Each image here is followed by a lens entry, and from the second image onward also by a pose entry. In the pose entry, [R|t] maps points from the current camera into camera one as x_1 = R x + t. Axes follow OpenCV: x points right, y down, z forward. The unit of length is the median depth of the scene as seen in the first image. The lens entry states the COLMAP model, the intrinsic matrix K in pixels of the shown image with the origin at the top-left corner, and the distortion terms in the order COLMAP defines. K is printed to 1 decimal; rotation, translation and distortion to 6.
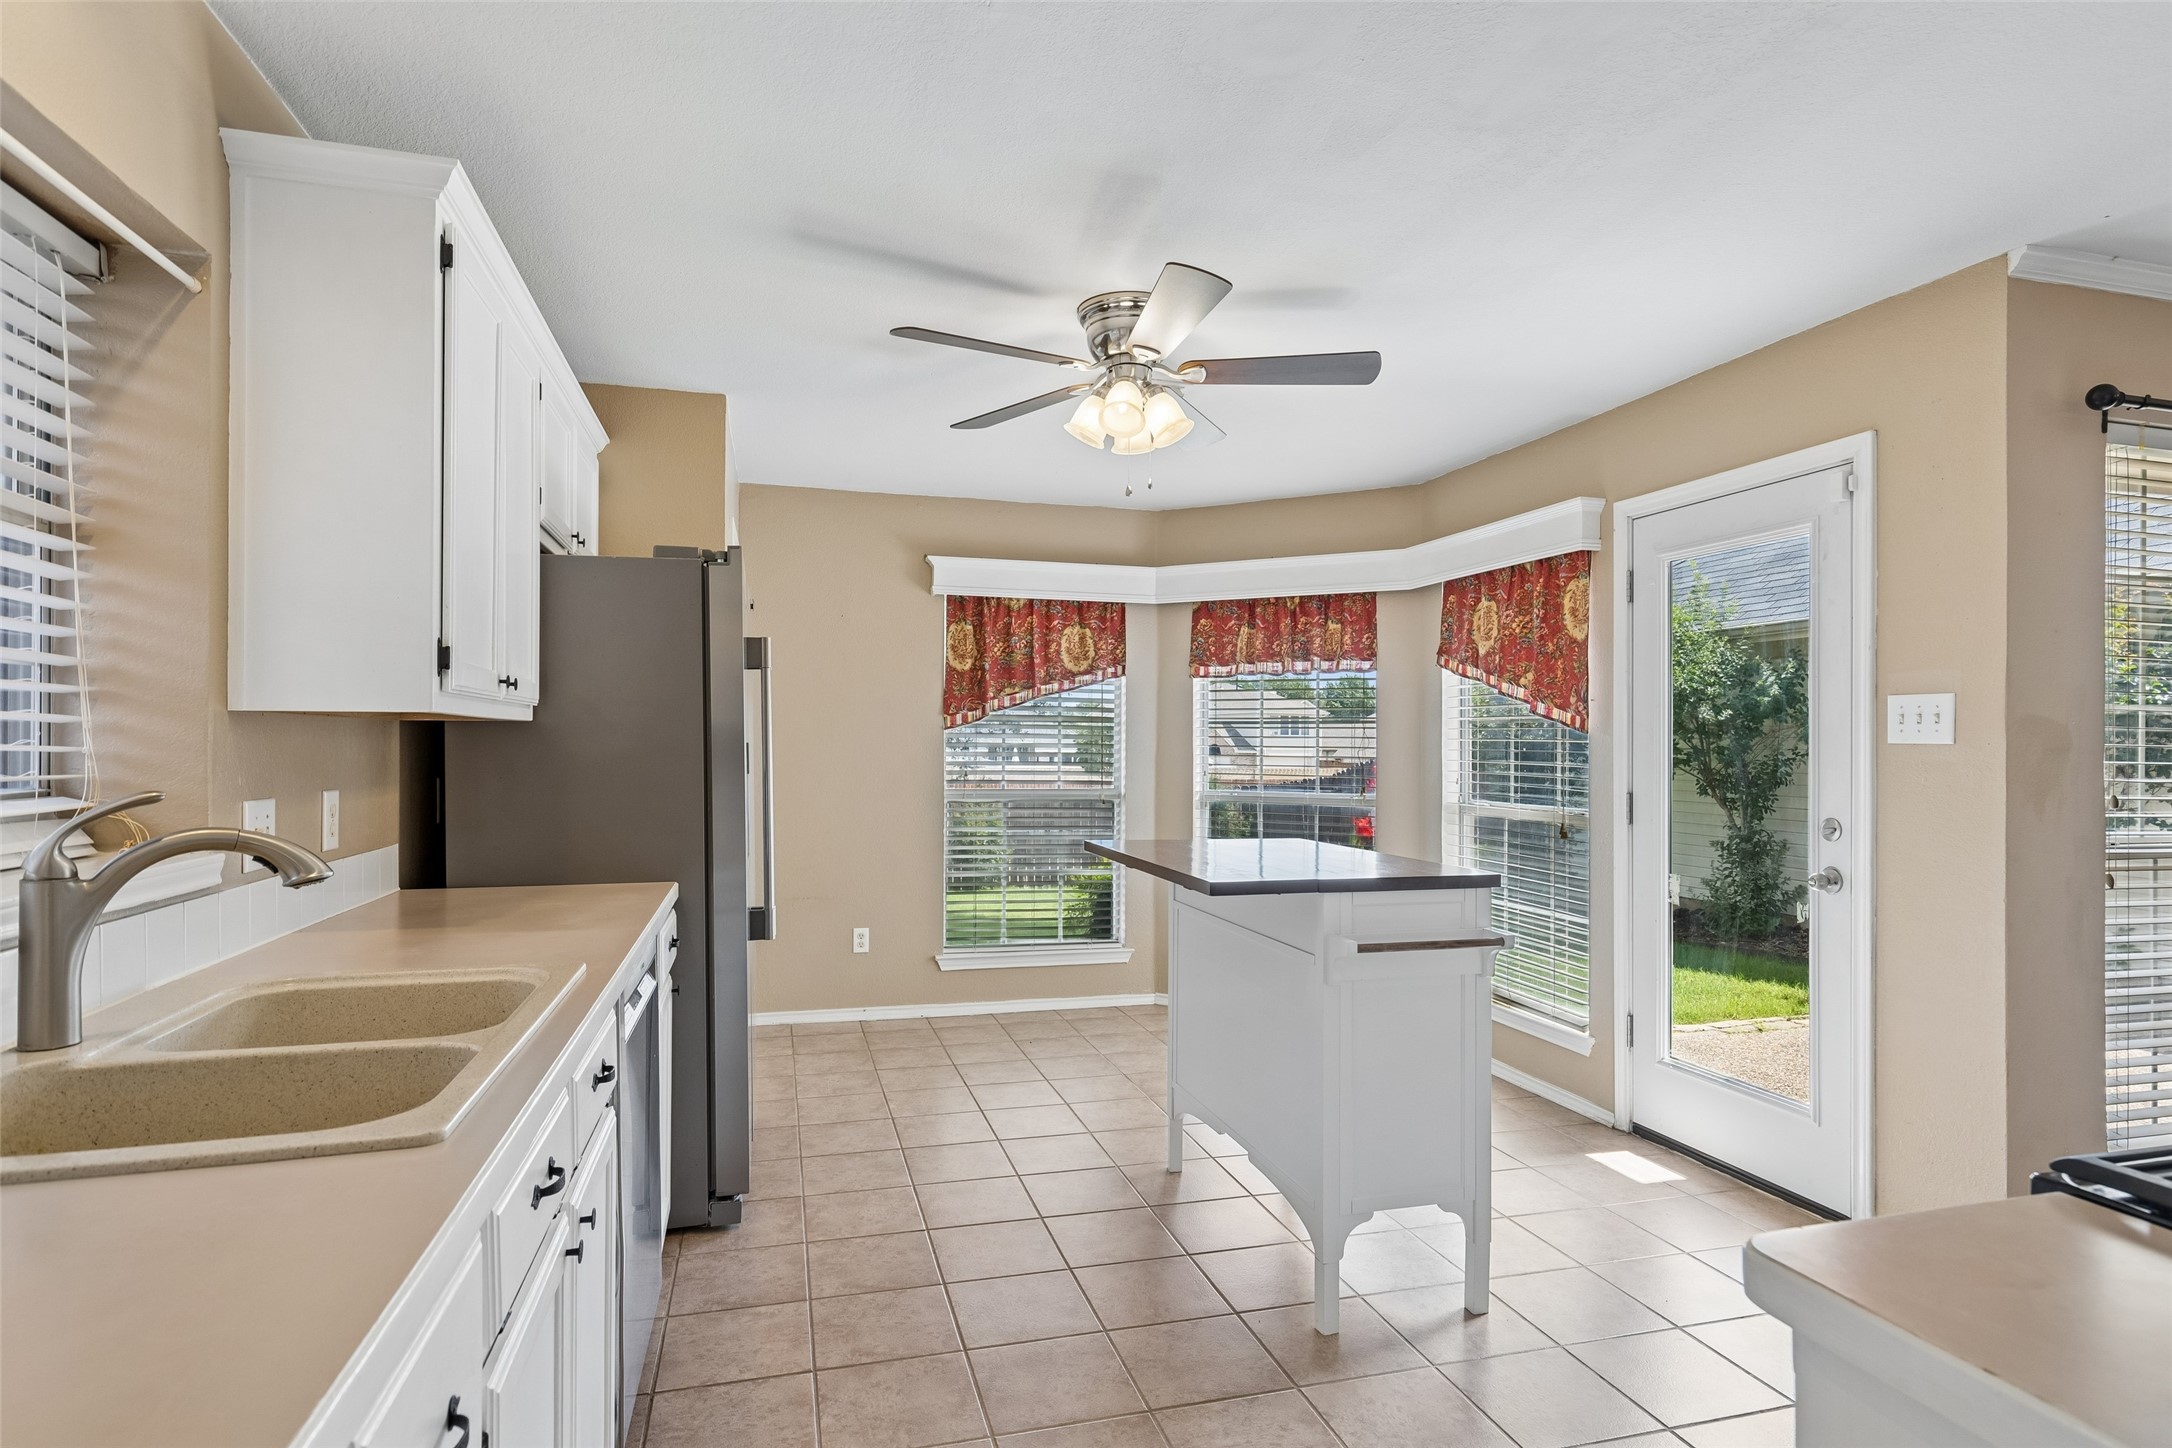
lens RADIAL K [[1111.3, 0, 1086.0], [0, 1111.3, 724.0], [0, 0, 1]] dist [-0.000143, 0.000034]
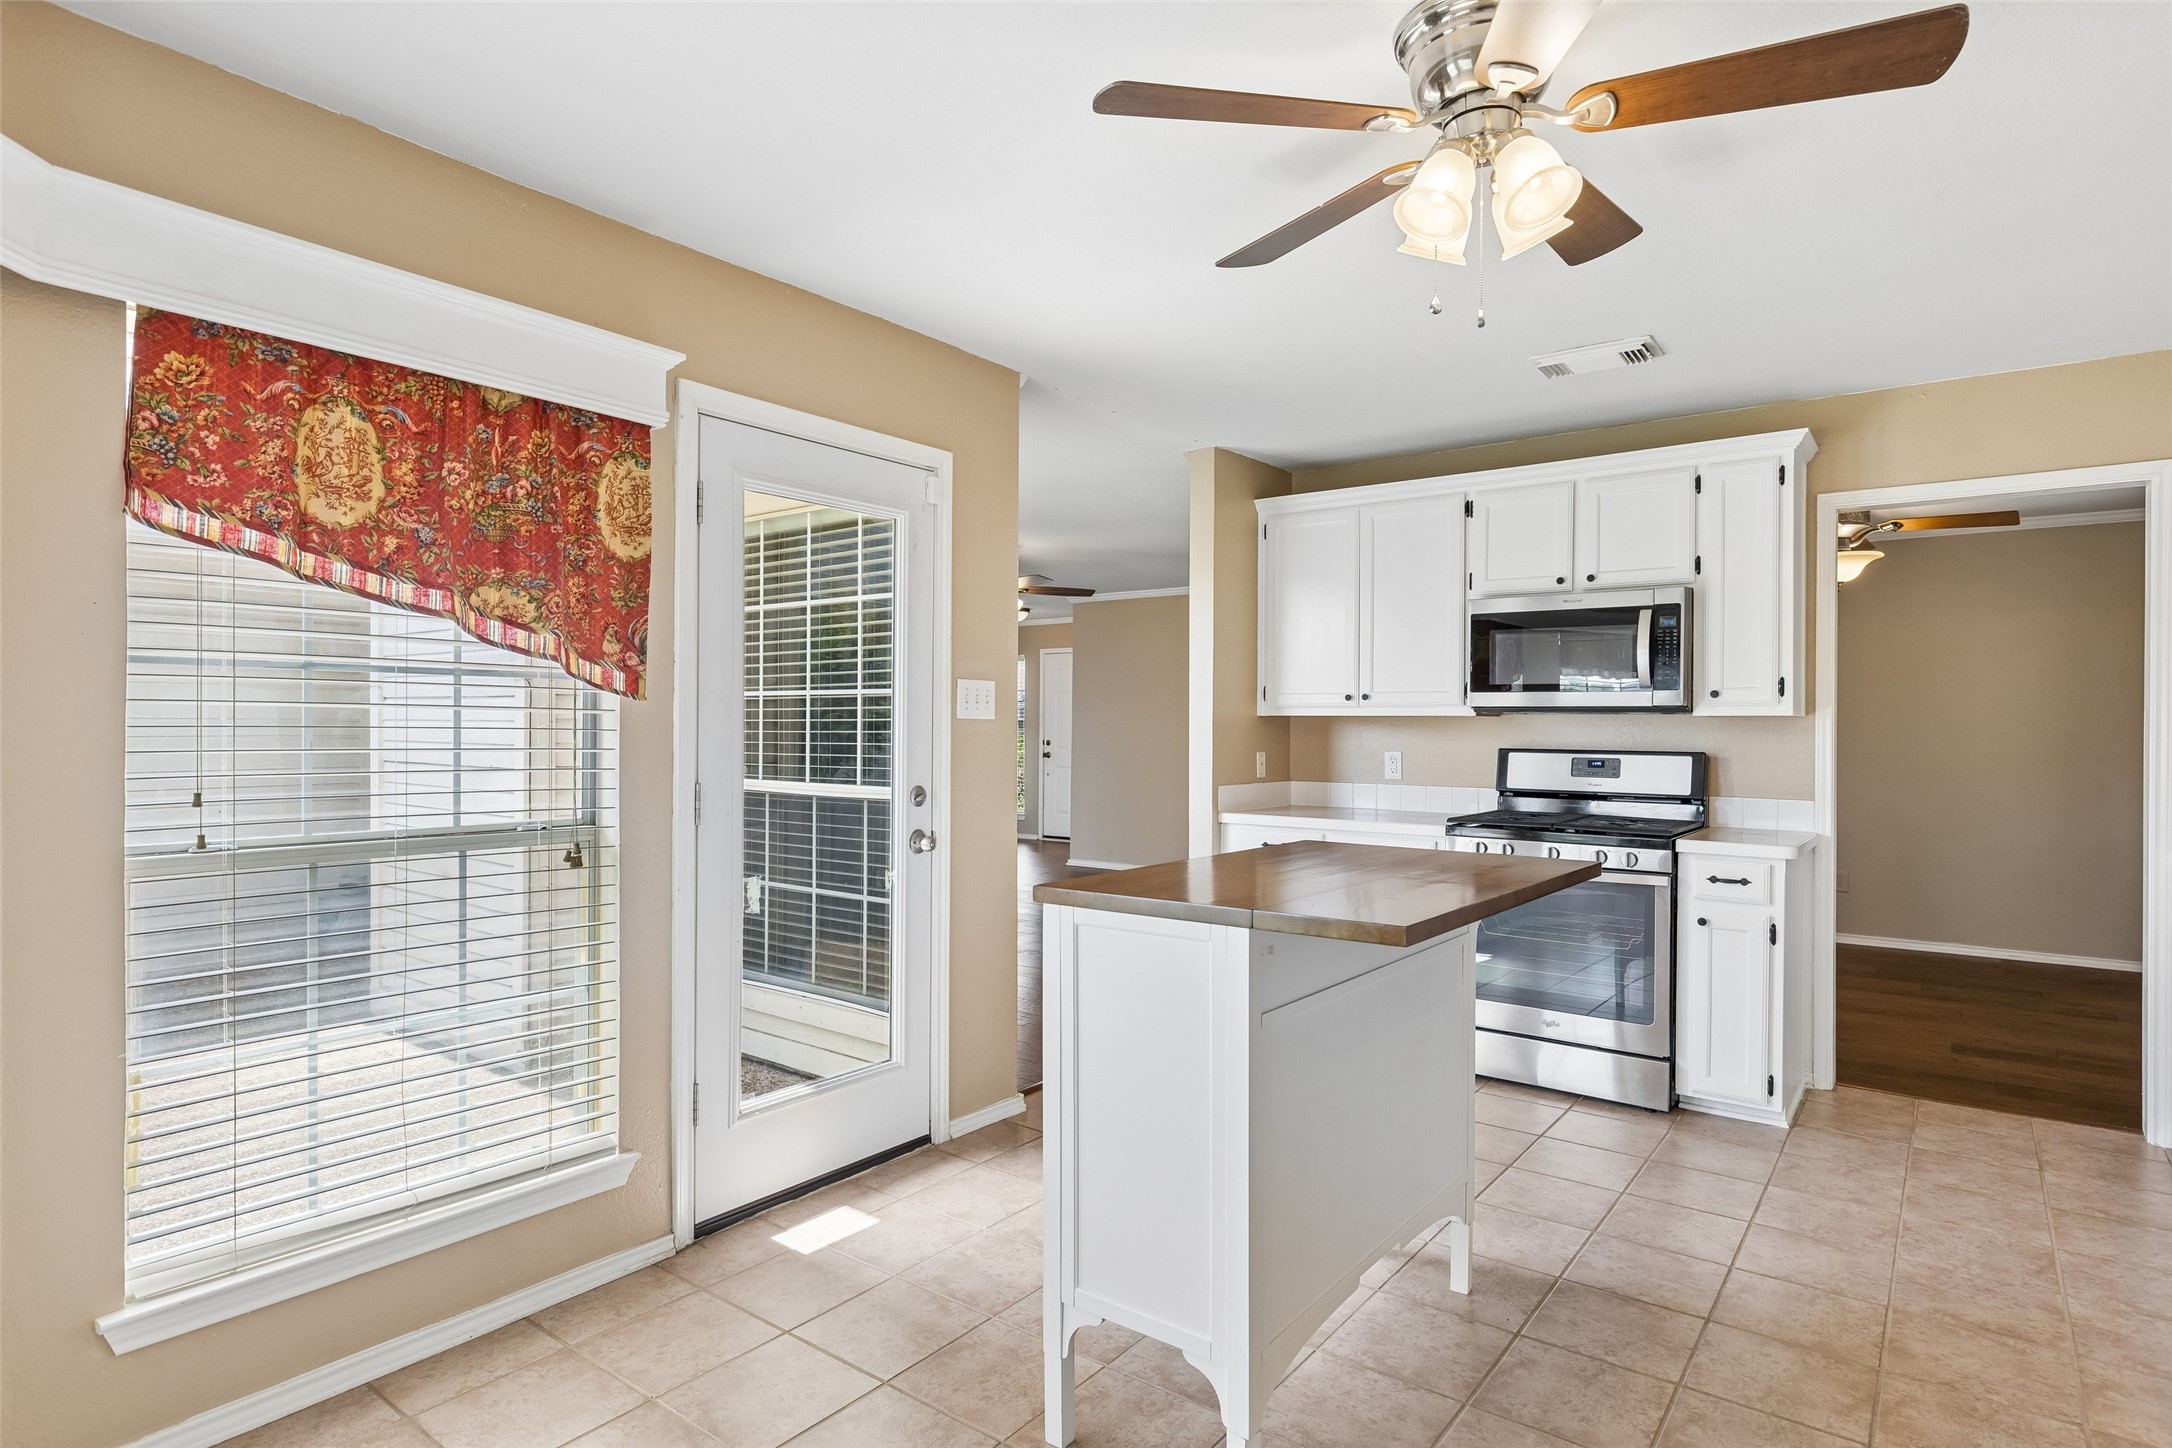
lens RADIAL K [[1159.5, 0, 1086.0], [0, 1159.5, 724.0], [0, 0, 1]] dist [0.000925, 0.000276]
pose [[-0.603634, -0.003692, 0.797253, -0.264415], [-0.019552, 0.999757, -0.010174, 0.024257], [-0.797022, -0.021729, -0.603560, 1.184440]]
